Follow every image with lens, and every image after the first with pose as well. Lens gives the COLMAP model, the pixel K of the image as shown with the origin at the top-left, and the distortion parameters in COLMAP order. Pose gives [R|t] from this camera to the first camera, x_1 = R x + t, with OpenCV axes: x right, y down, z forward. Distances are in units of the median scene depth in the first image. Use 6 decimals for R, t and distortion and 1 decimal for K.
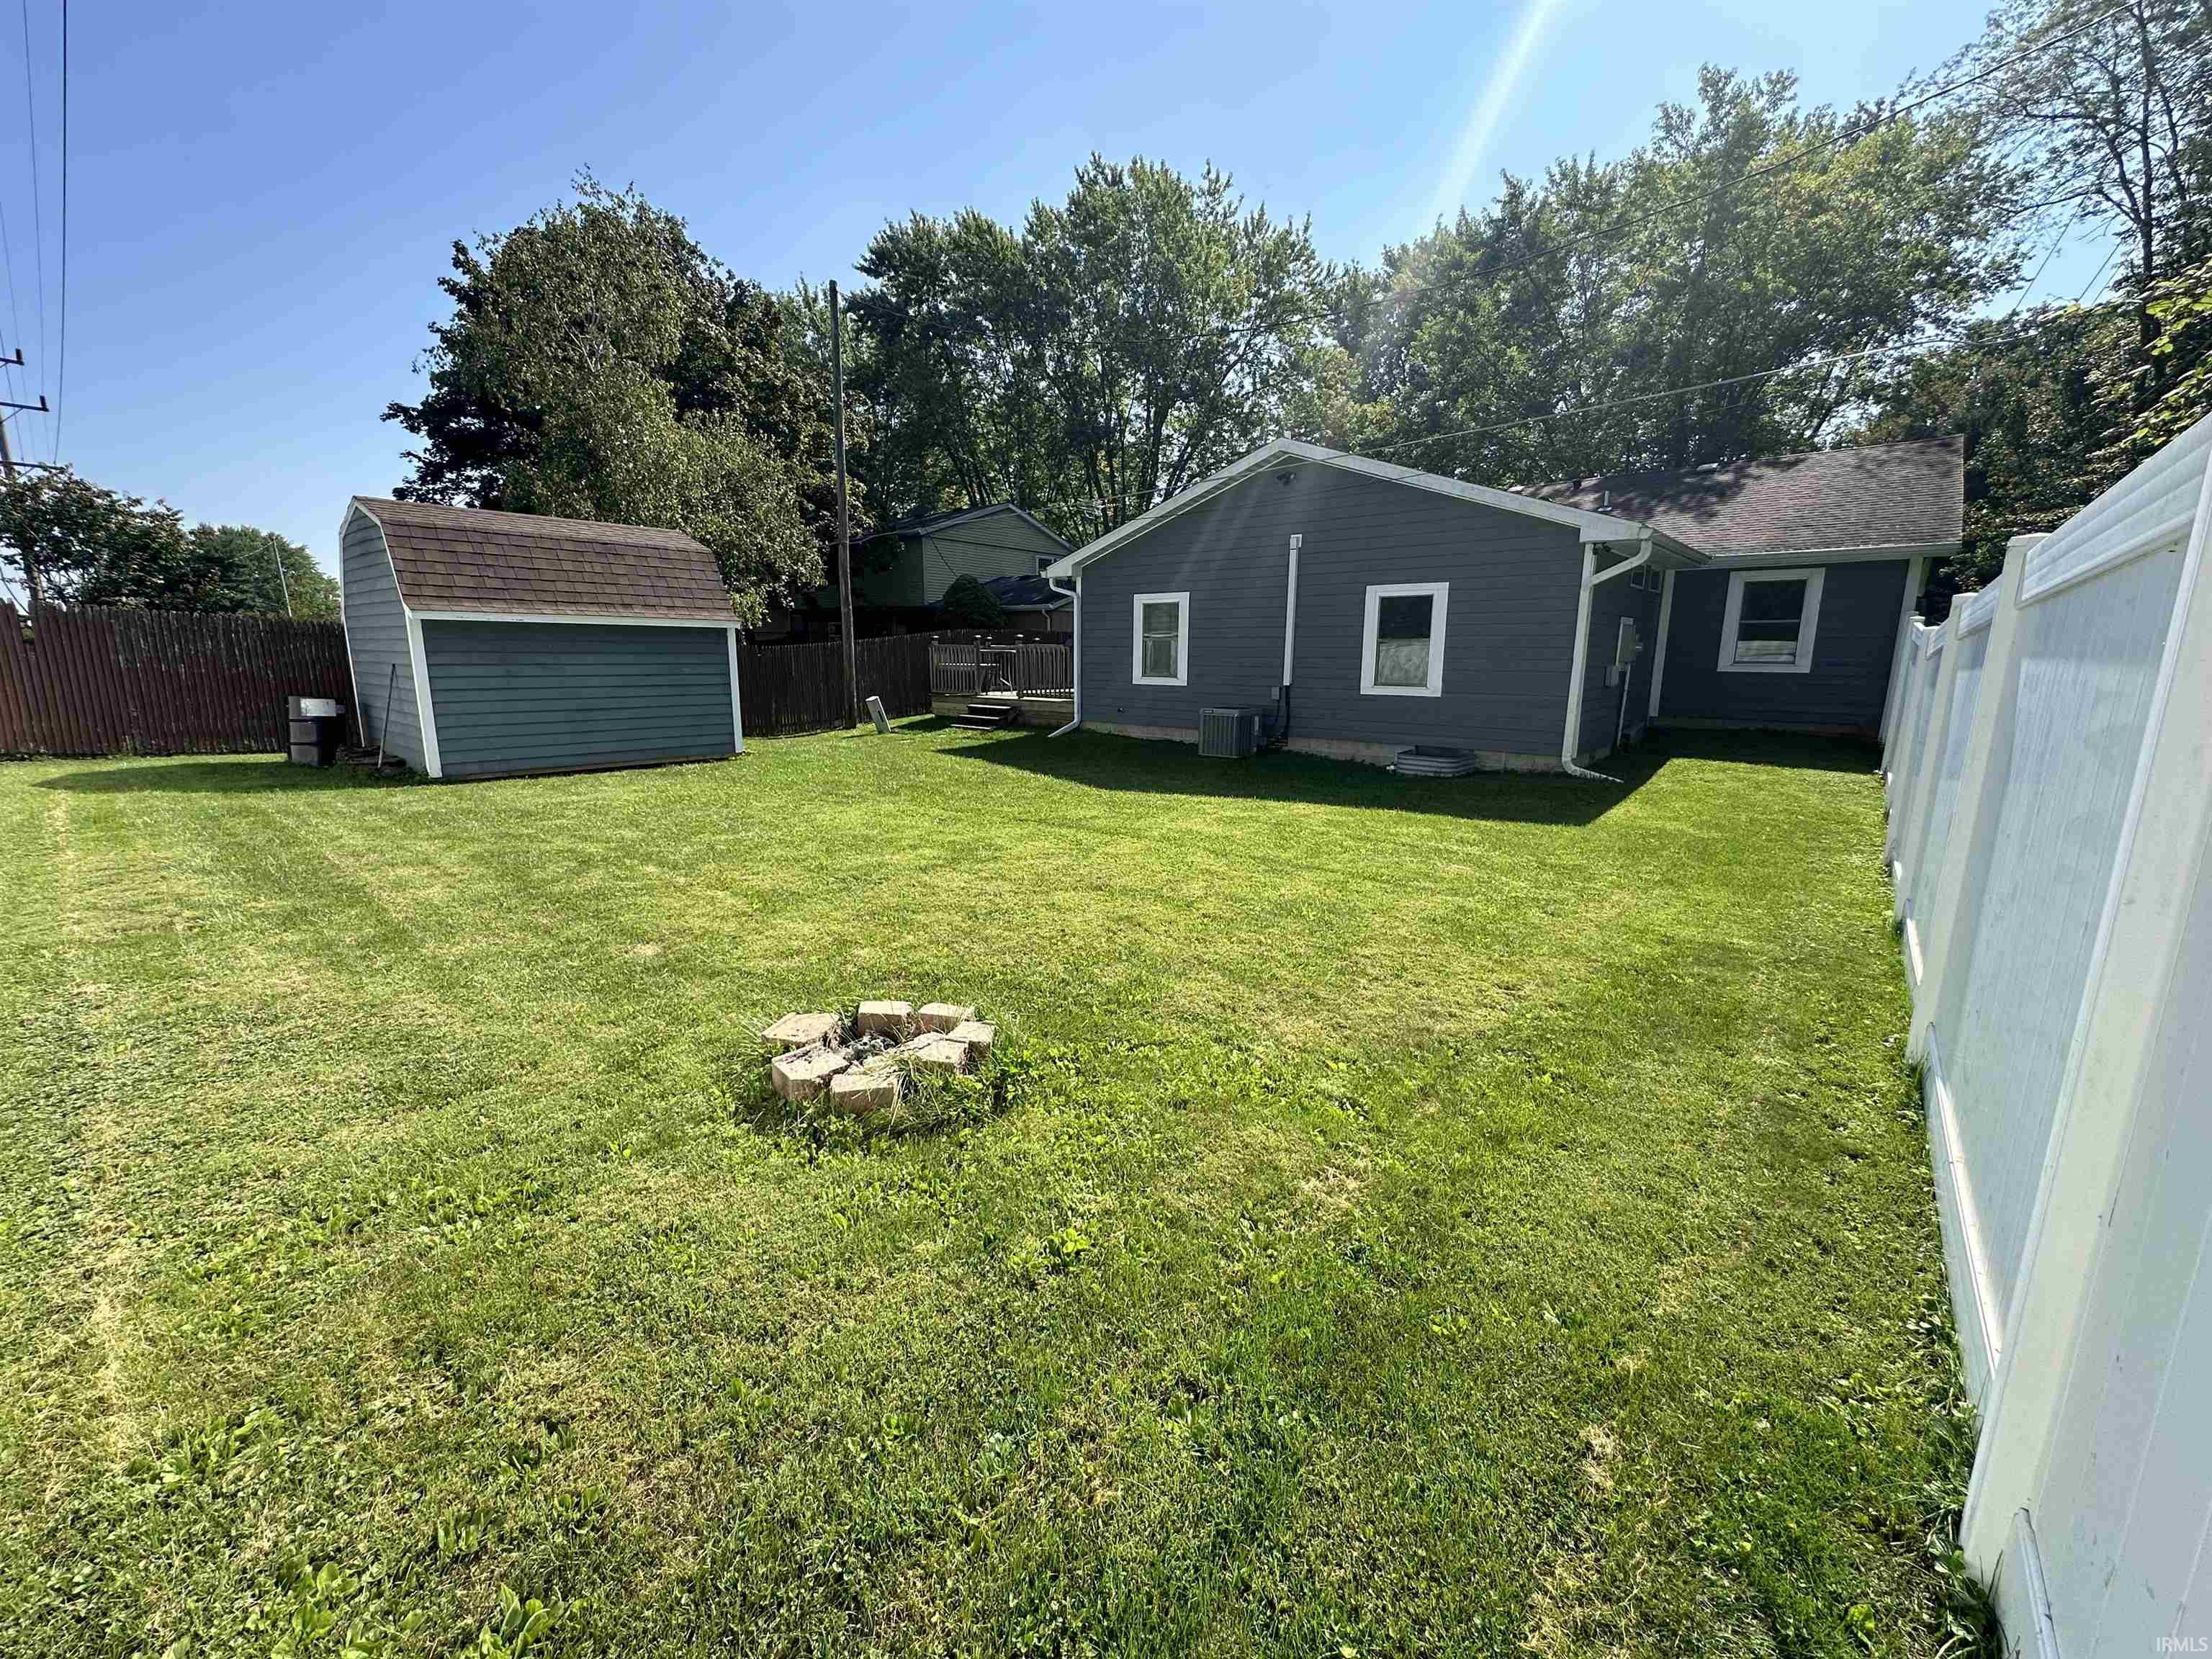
lens RADIAL K [[881.8, 0, 1111.7], [0, 881.8, 825.4], [0, 0, 1]] dist [-0.003587, 0.000006]
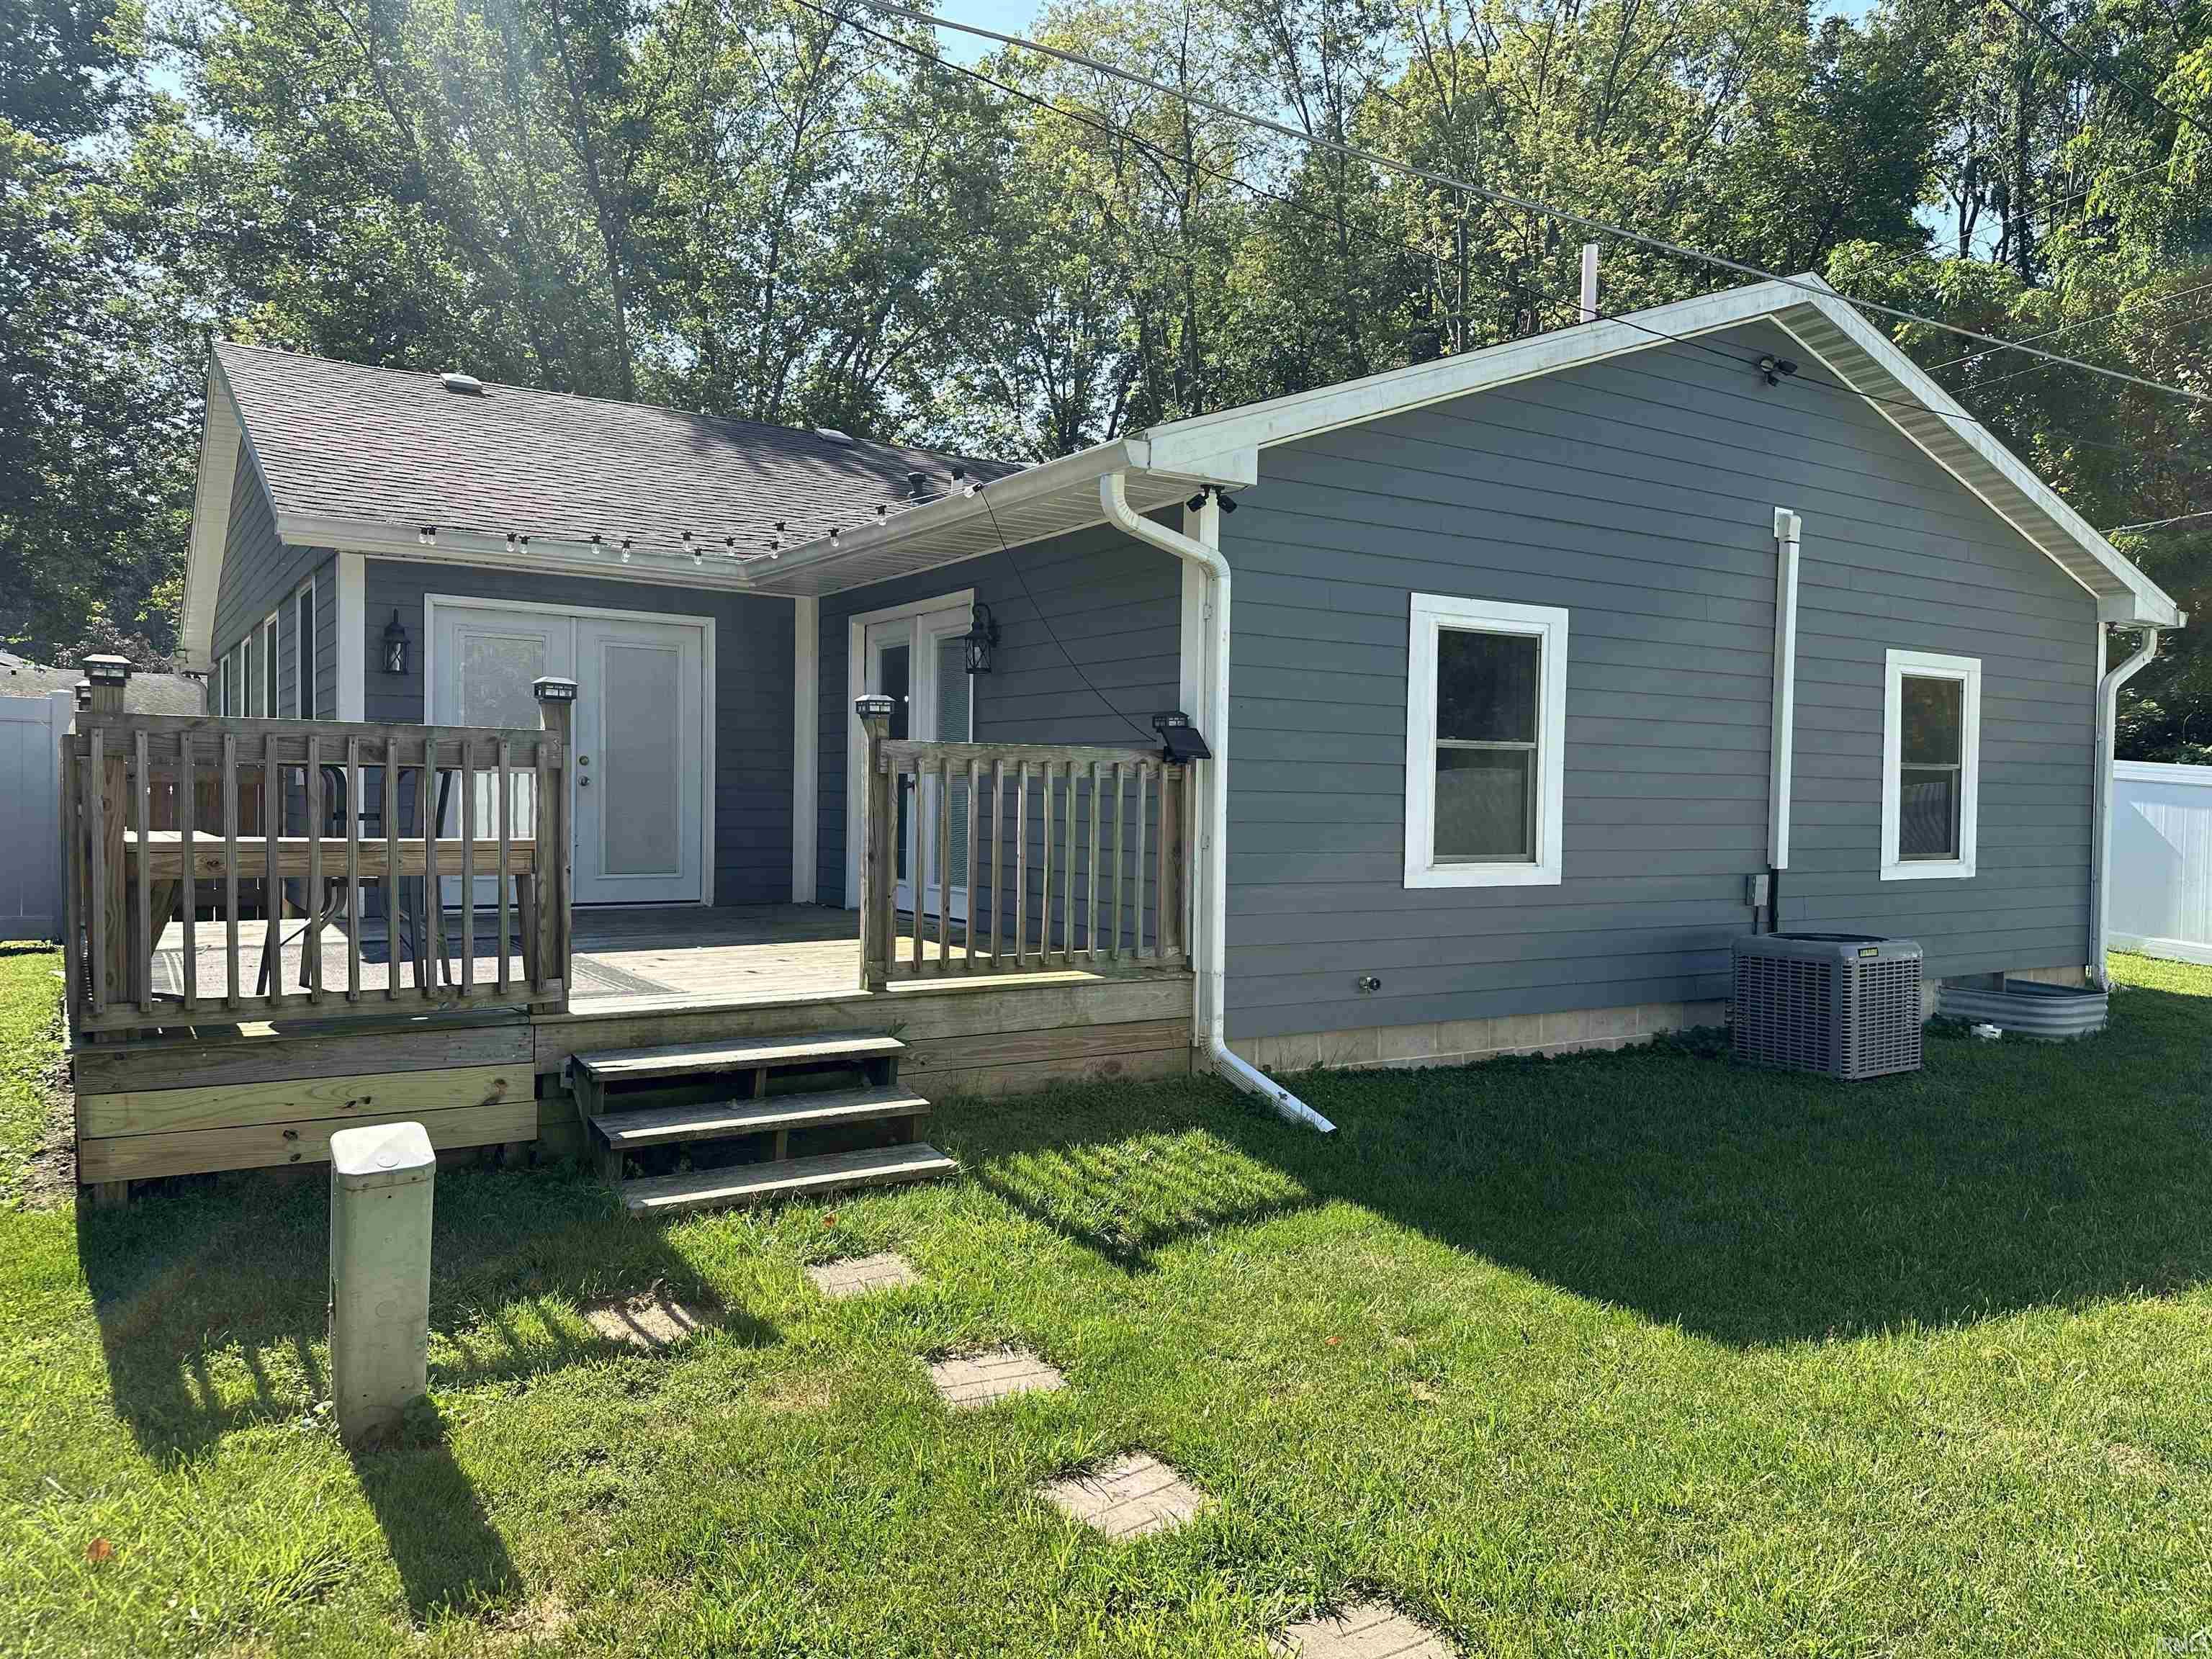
lens RADIAL K [[1530.7, 0, 1112.4], [0, 1530.7, 827.9], [0, 0, 1]] dist [0.142607, -0.226654]
pose [[0.271614, -0.019919, 0.962200, -0.515337], [0.172350, 0.984630, -0.028269, -0.191441], [-0.946848, 0.173513, 0.270872, 0.997617]]
